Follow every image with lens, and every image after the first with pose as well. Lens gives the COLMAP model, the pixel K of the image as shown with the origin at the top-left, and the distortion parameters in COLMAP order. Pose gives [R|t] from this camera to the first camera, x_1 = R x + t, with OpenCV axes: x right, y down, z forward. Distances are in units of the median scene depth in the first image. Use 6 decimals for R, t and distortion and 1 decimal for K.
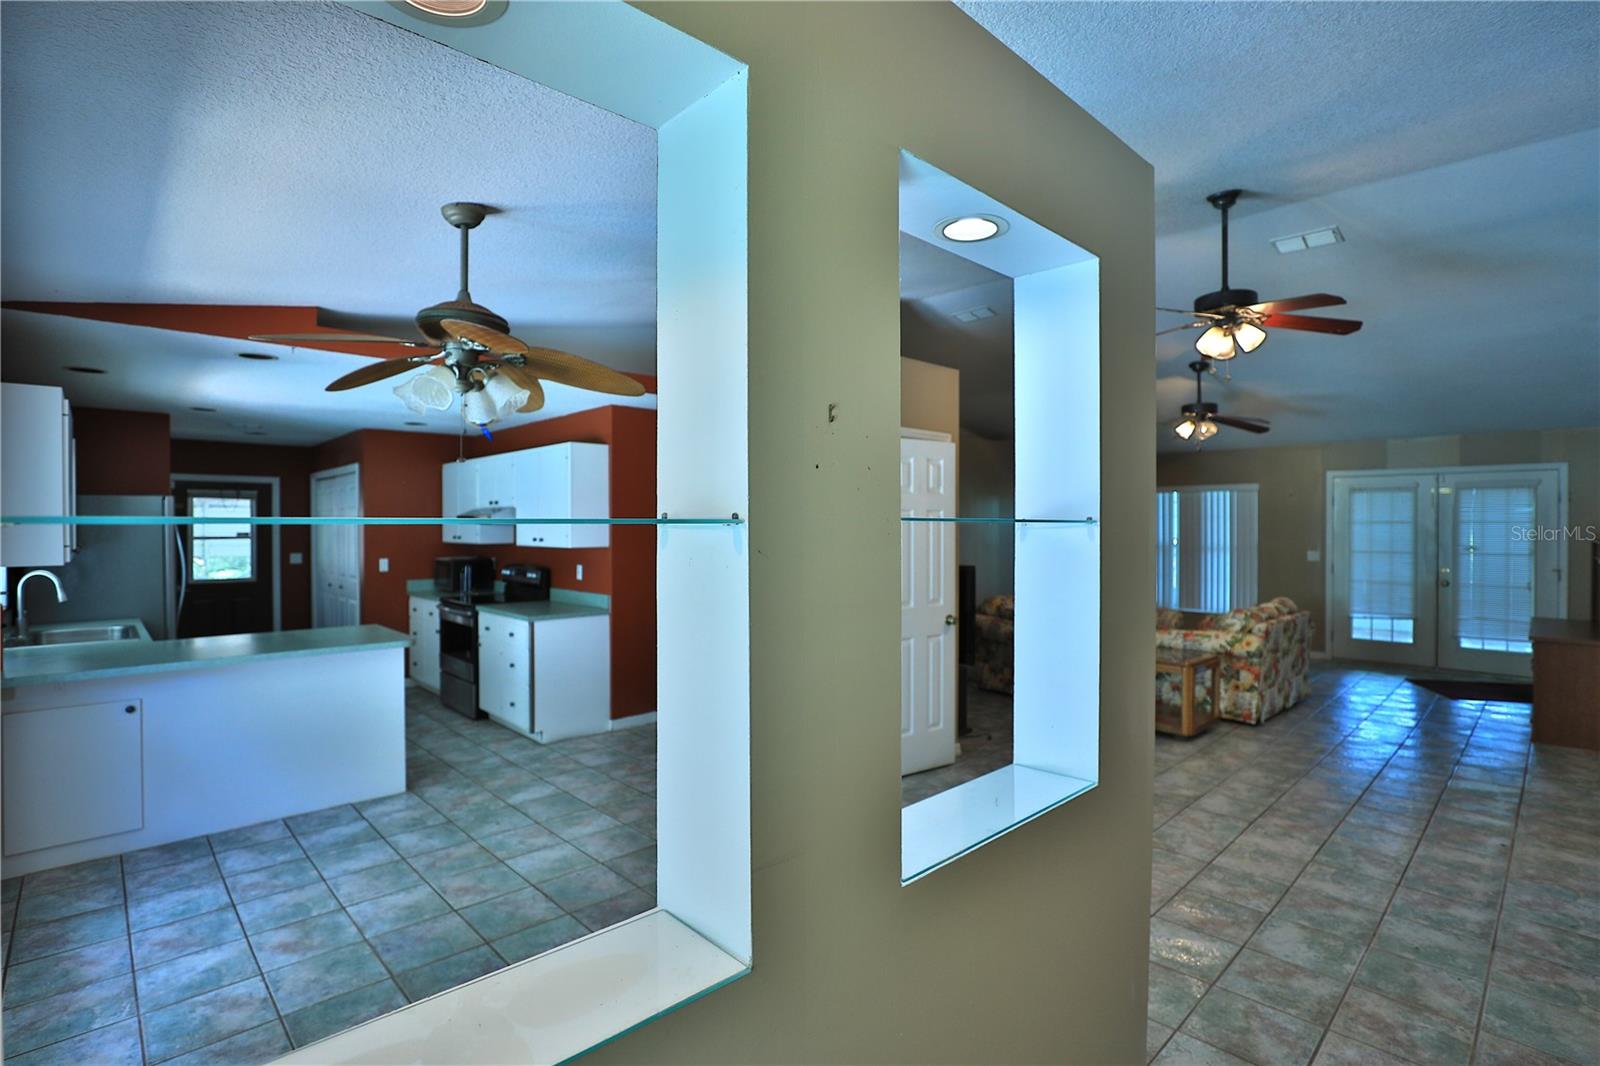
lens RADIAL K [[766.4, 0, 793.3], [0, 766.4, 532.7], [0, 0, 1]] dist [-0.033002, 0.006861]
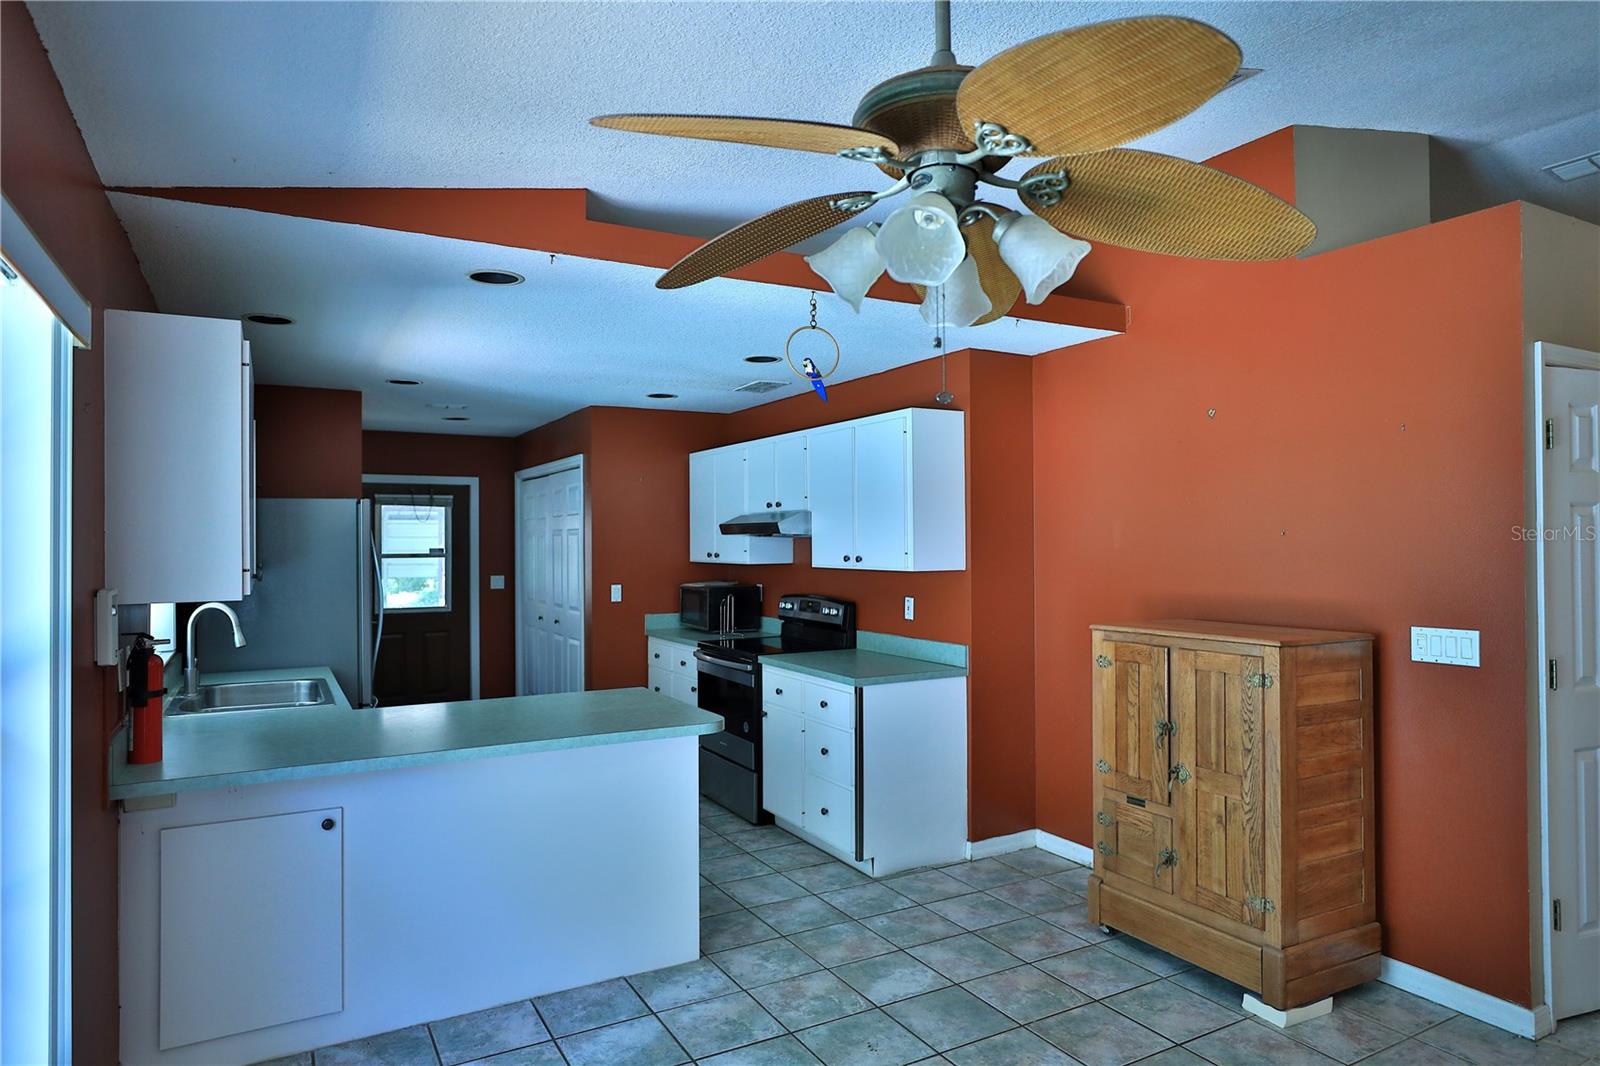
lens RADIAL K [[966.0, 0, 795.6], [0, 966.0, 531.2], [0, 0, 1]] dist [-0.020324, 0.004767]
pose [[0.969005, -0.007087, -0.246938, -0.216143], [0.002761, 0.999837, -0.017857, 0.000153], [0.247024, 0.016622, 0.968867, 0.220330]]
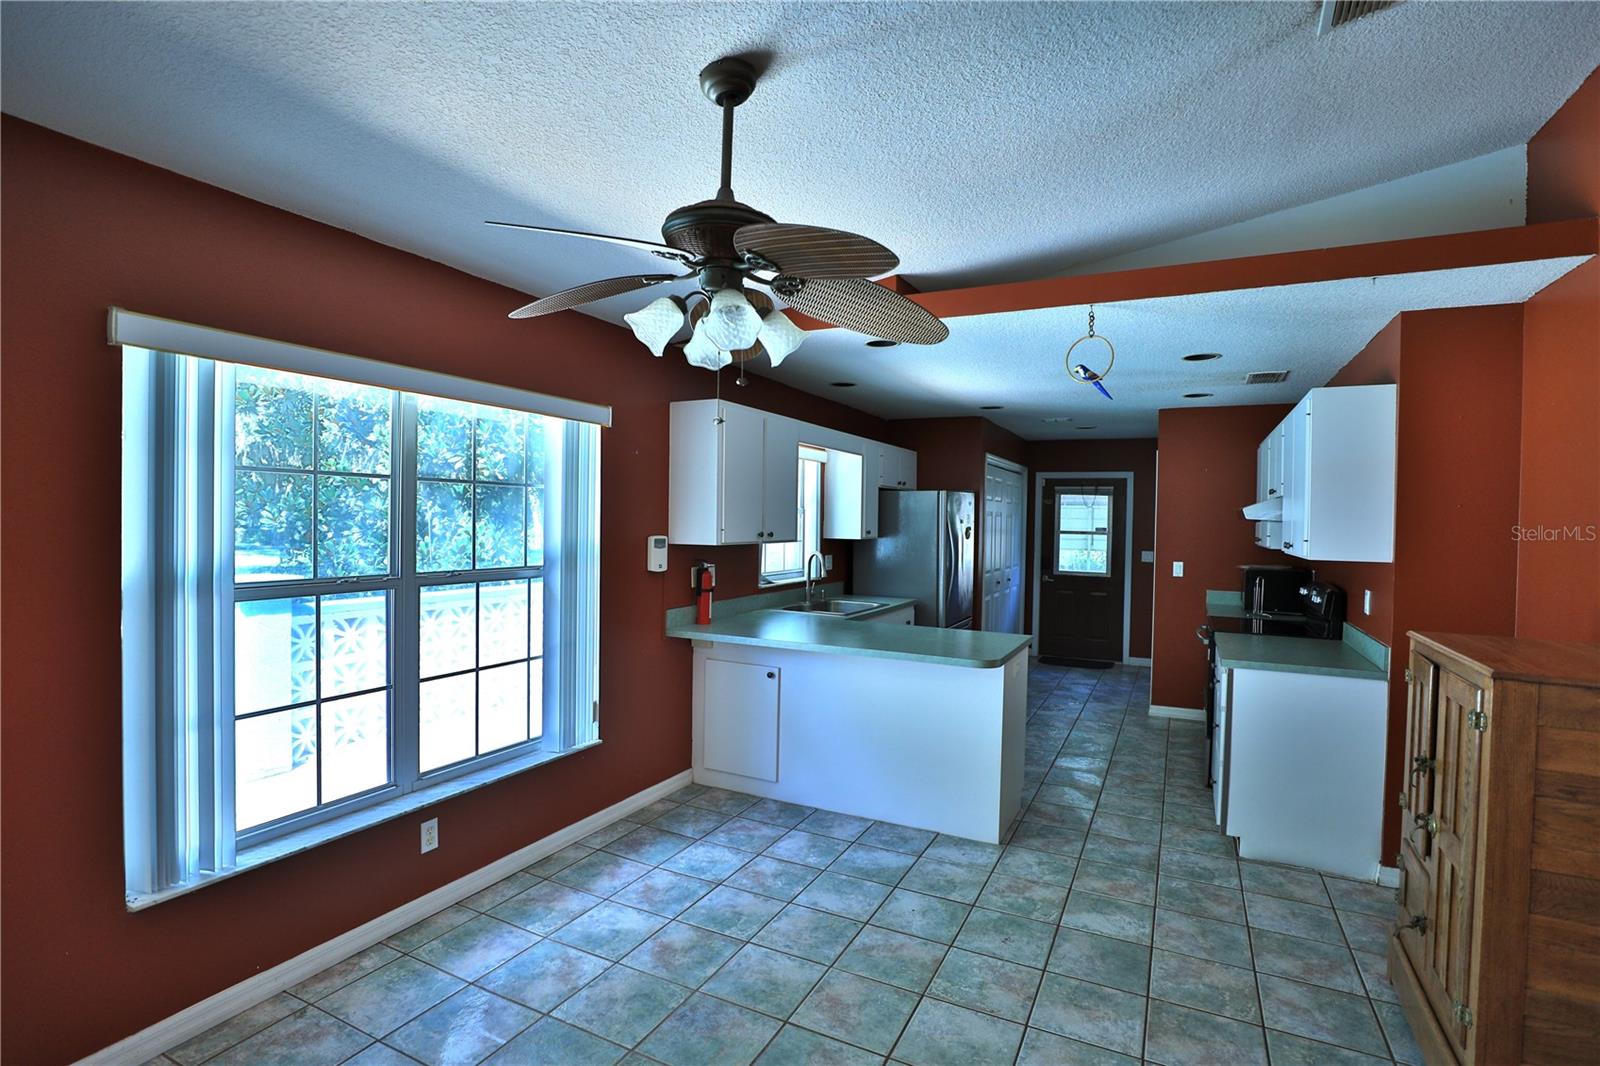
lens RADIAL K [[766.4, 0, 798.1], [0, 766.4, 532.5], [0, 0, 1]] dist [-0.033002, 0.006861]
pose [[0.339233, 0.025752, -0.940350, 0.162775], [-0.027408, 0.999471, 0.017483, -0.001975], [0.940303, 0.019842, 0.339759, 0.474361]]
